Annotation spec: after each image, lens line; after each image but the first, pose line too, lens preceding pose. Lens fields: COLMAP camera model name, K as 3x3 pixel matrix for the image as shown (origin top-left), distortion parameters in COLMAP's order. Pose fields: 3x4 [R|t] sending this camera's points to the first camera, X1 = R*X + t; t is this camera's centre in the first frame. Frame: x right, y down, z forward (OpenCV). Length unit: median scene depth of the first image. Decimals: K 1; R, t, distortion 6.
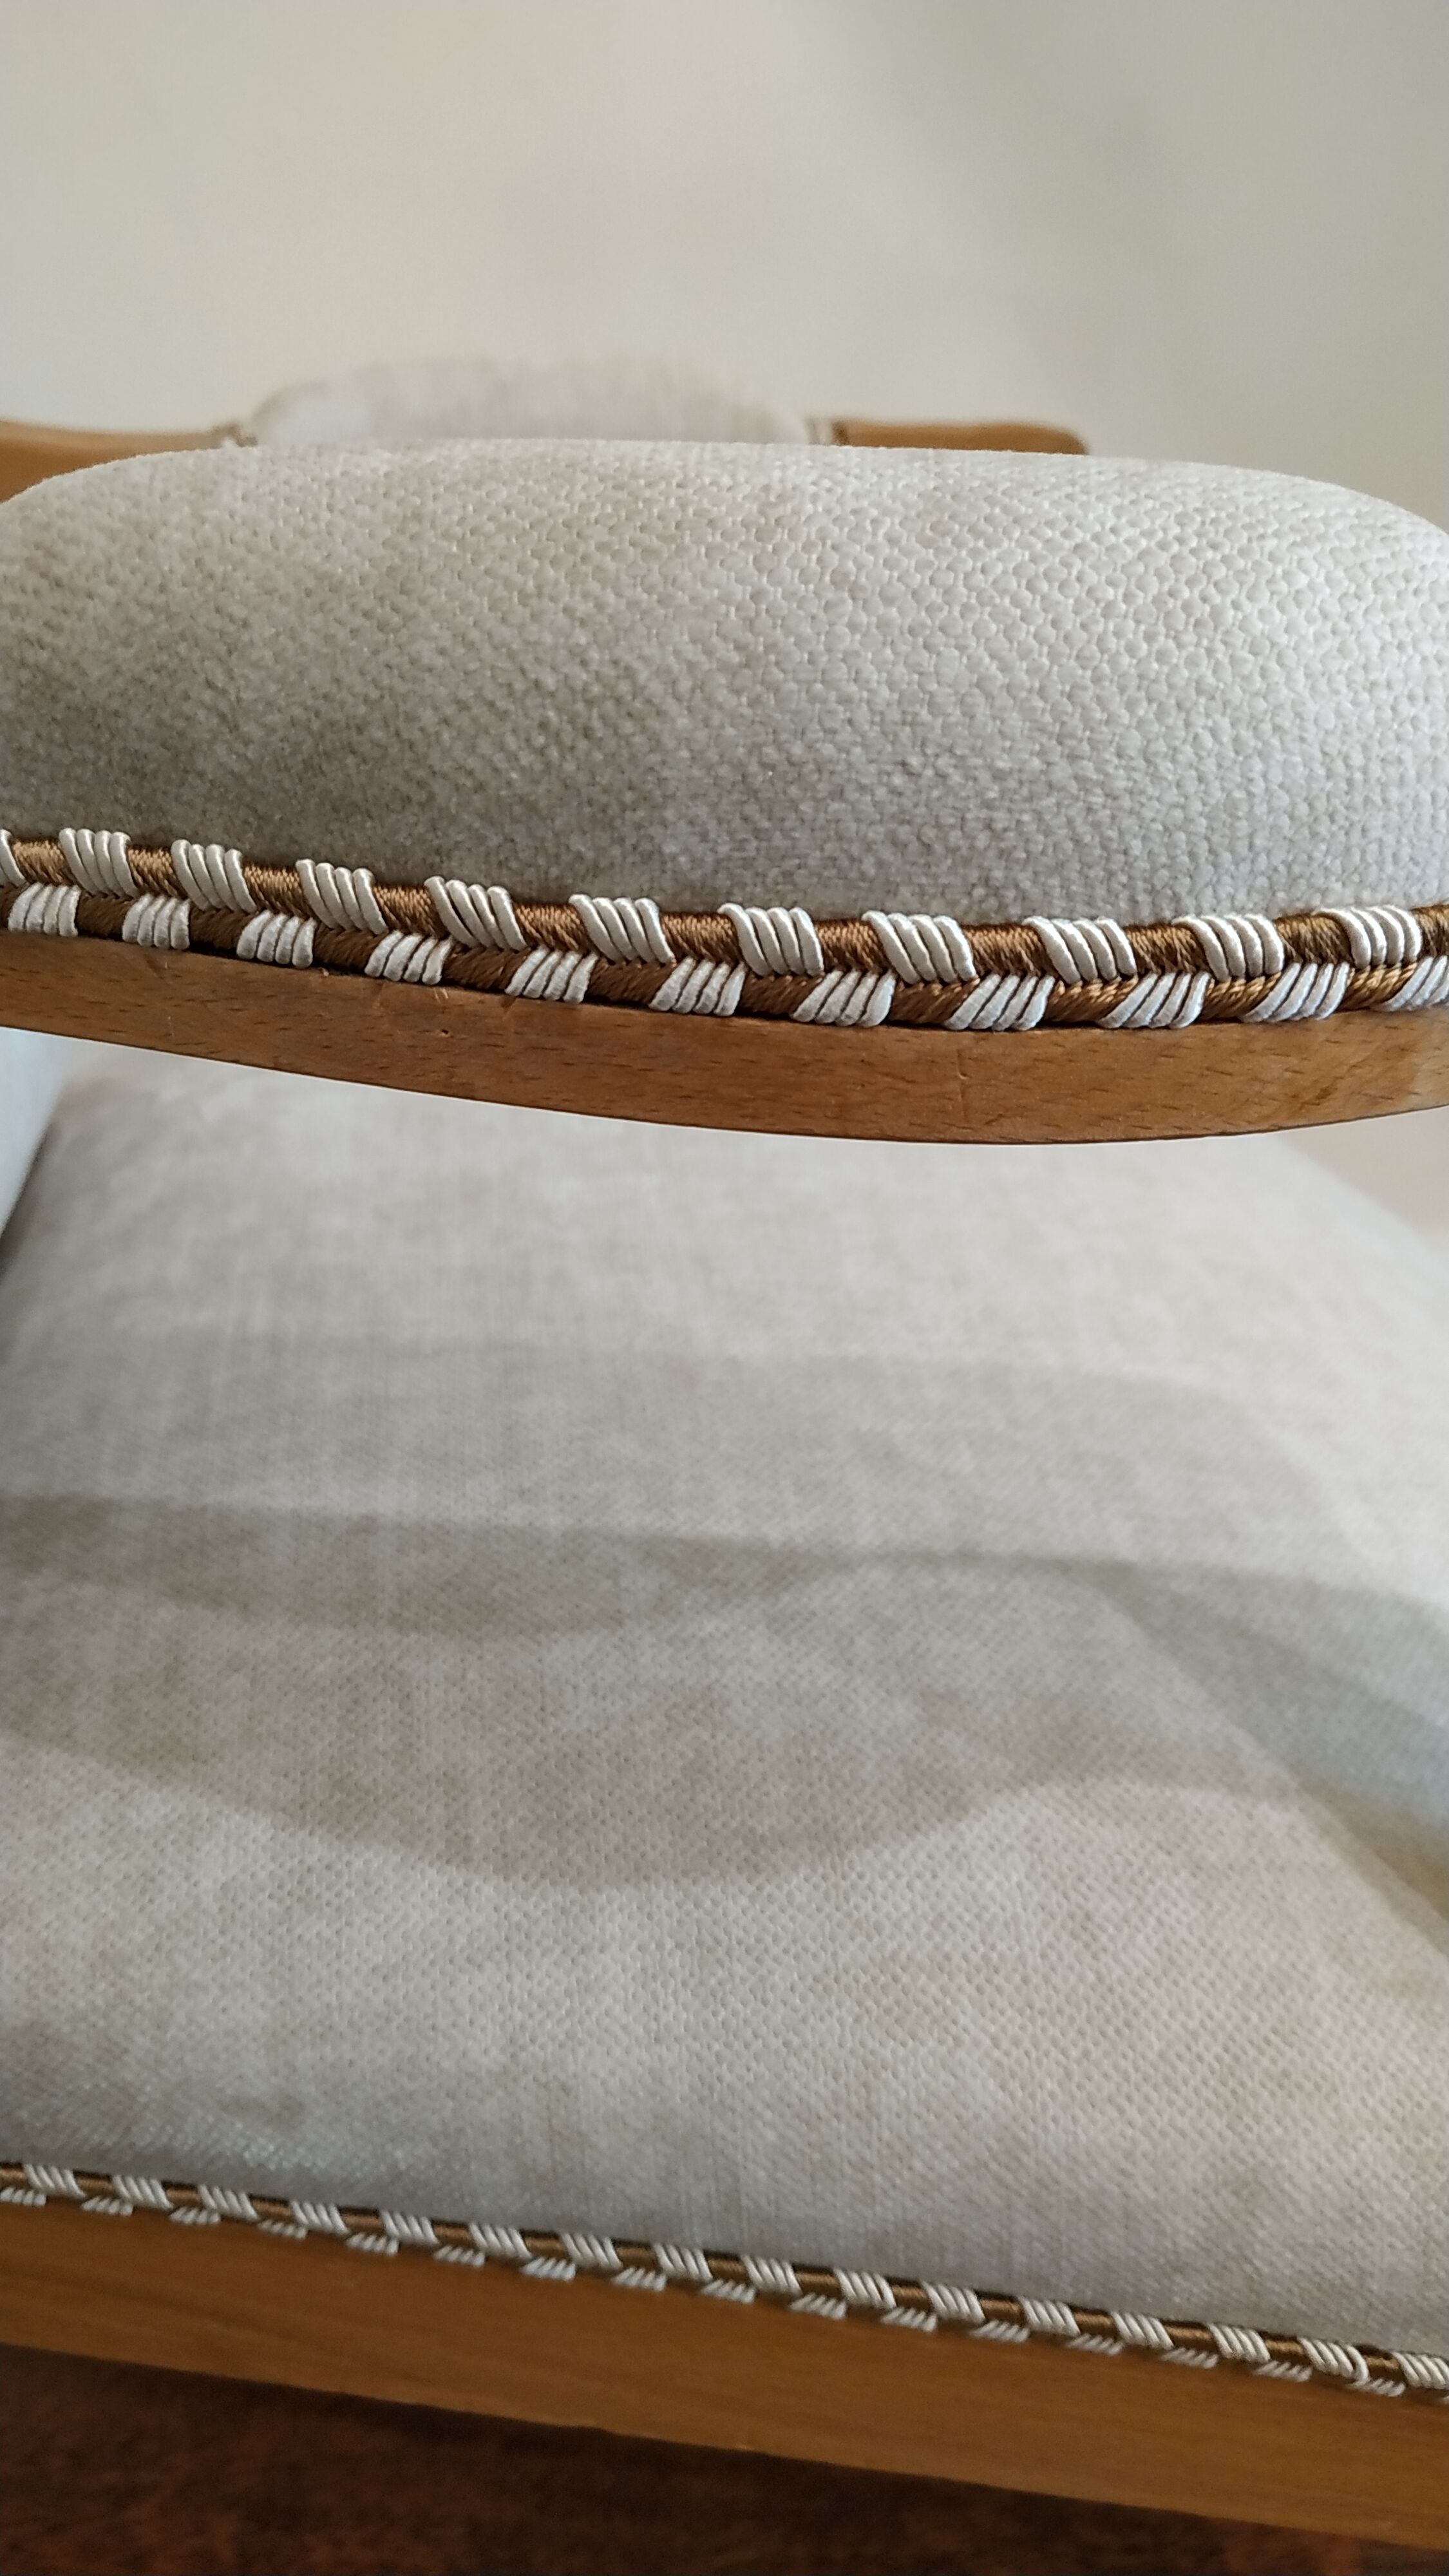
lens RADIAL K [[1894.4, 0, 724.5], [0, 1894.4, 1288.0], [0, 0, 1]] dist [0.016522, -0.042640]
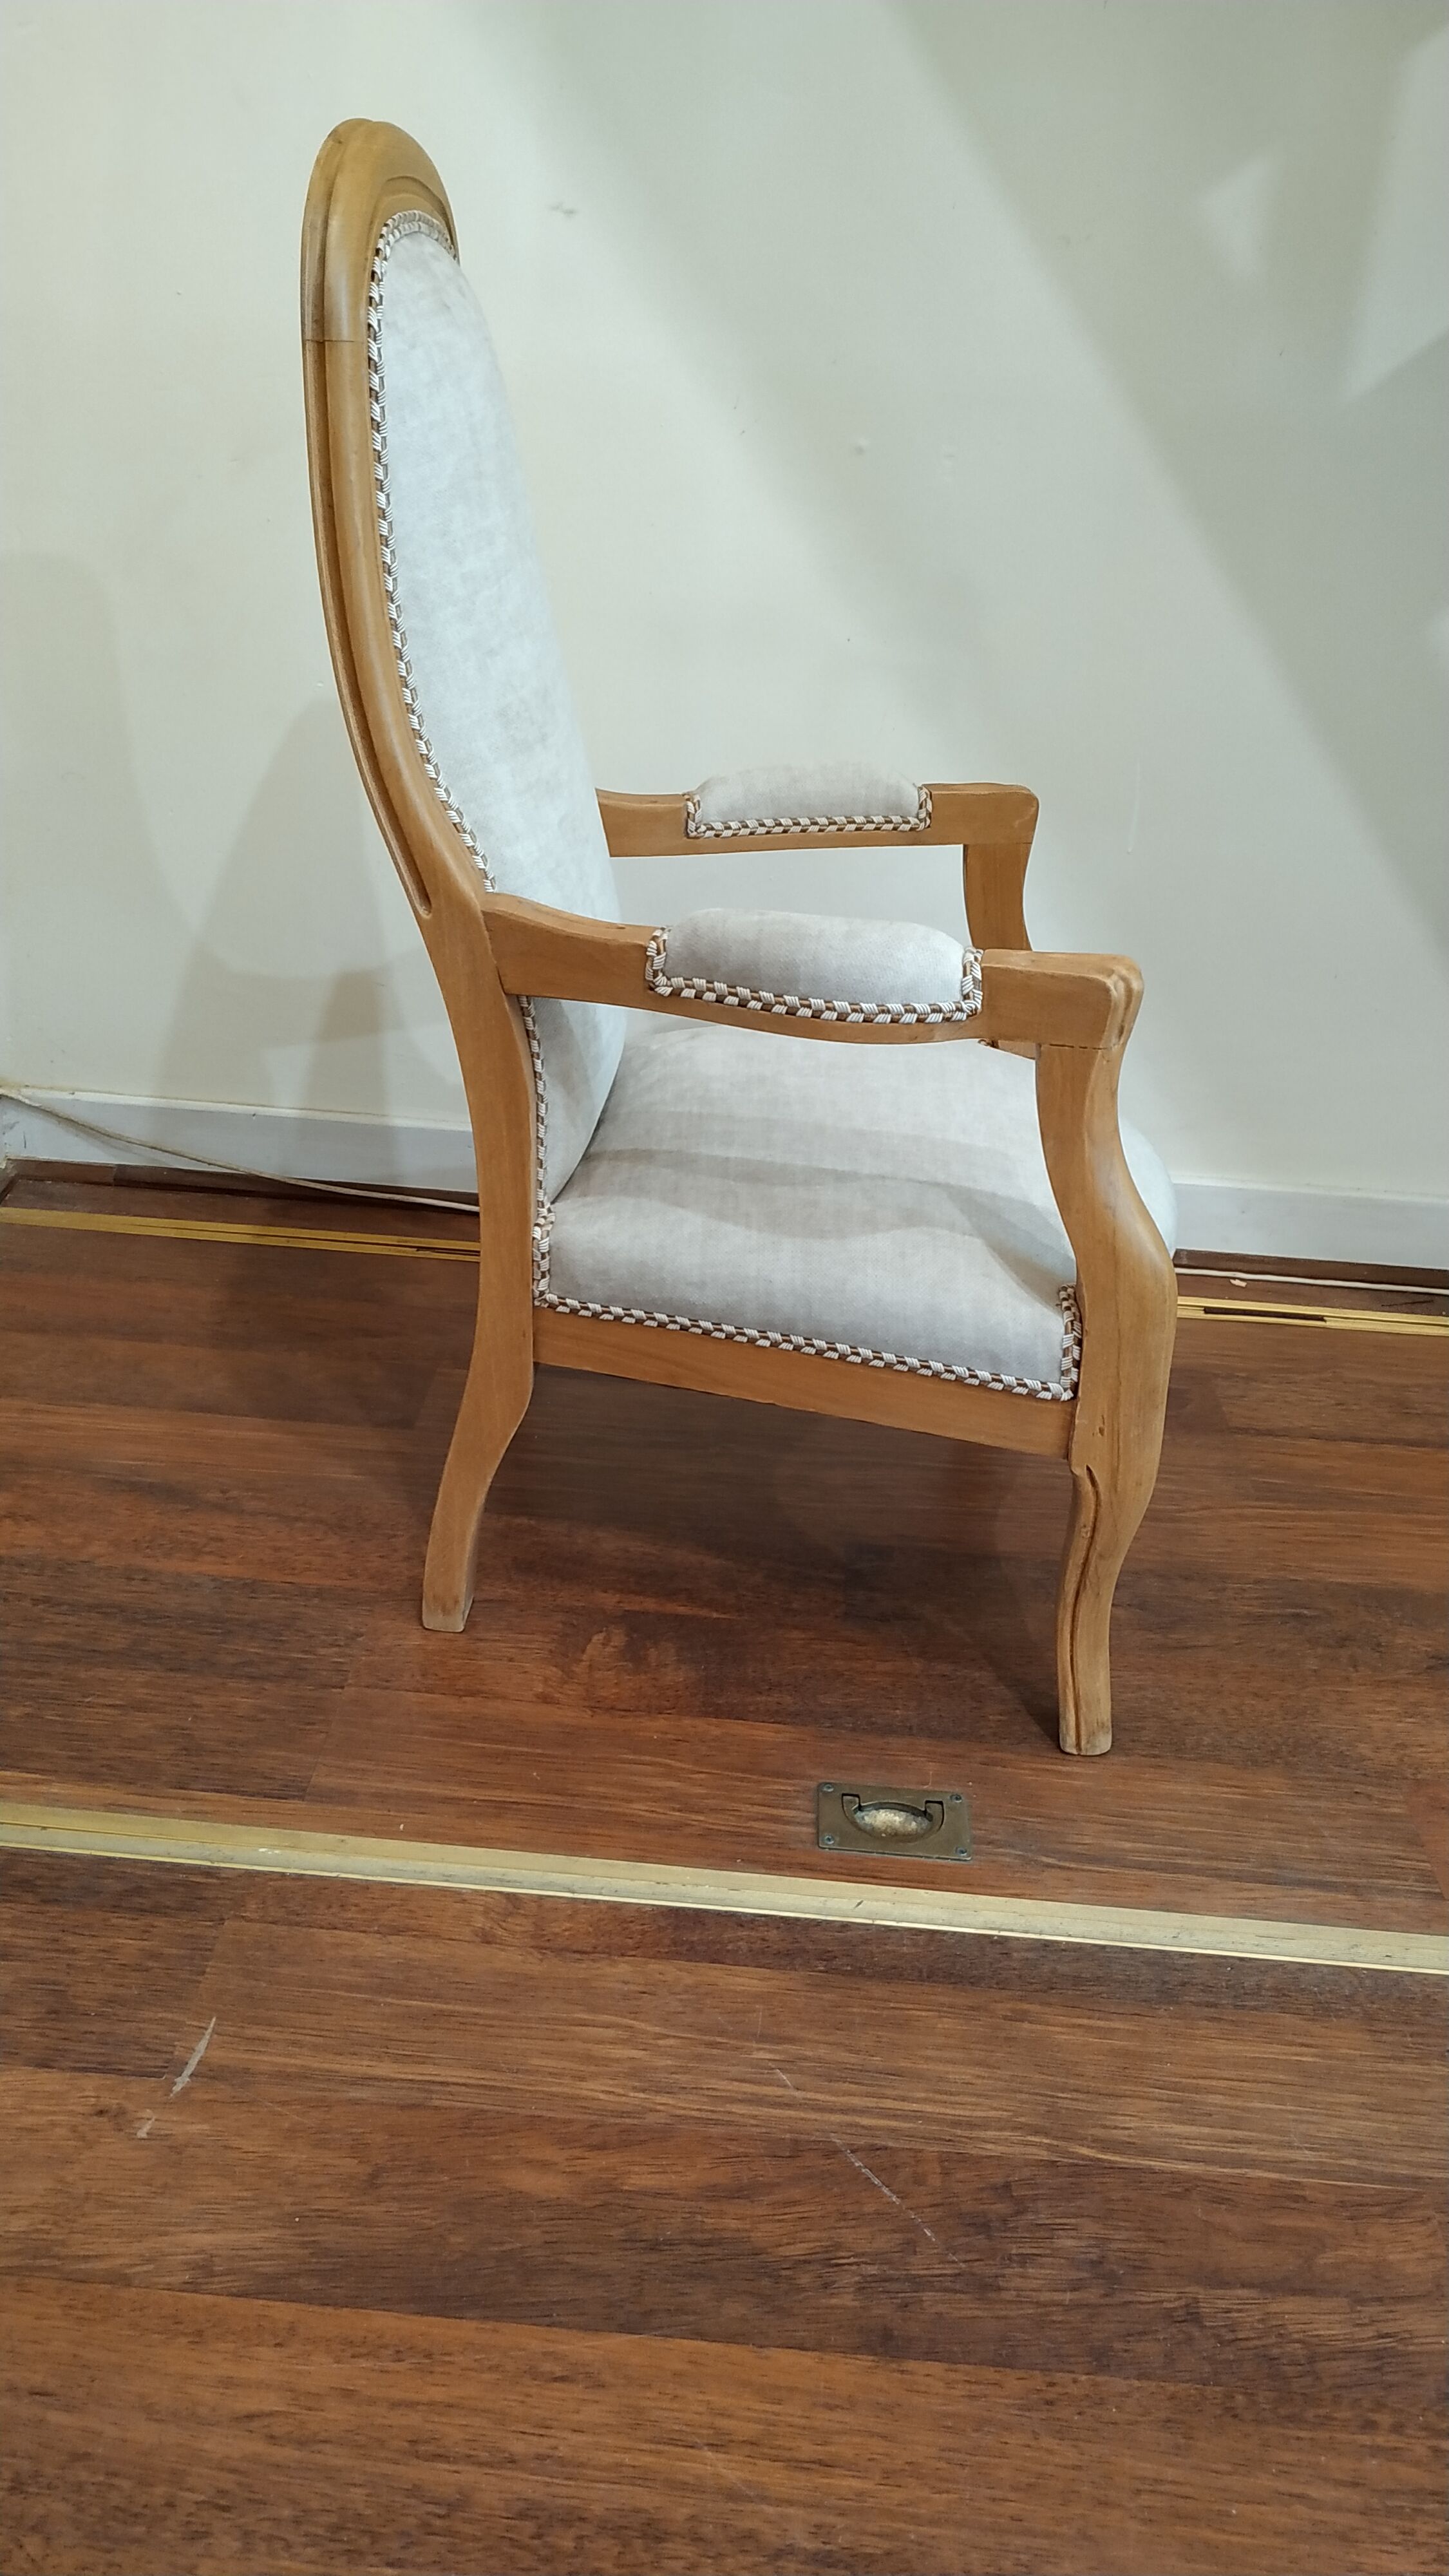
lens RADIAL K [[1894.4, 0, 724.5], [0, 1894.4, 1288.0], [0, 0, 1]] dist [0.016522, -0.042640]
pose [[0.987262, 0.064615, -0.145390, 0.388168], [-0.067338, 0.997634, -0.013883, 0.470404], [0.144149, 0.023497, 0.989277, -2.869354]]
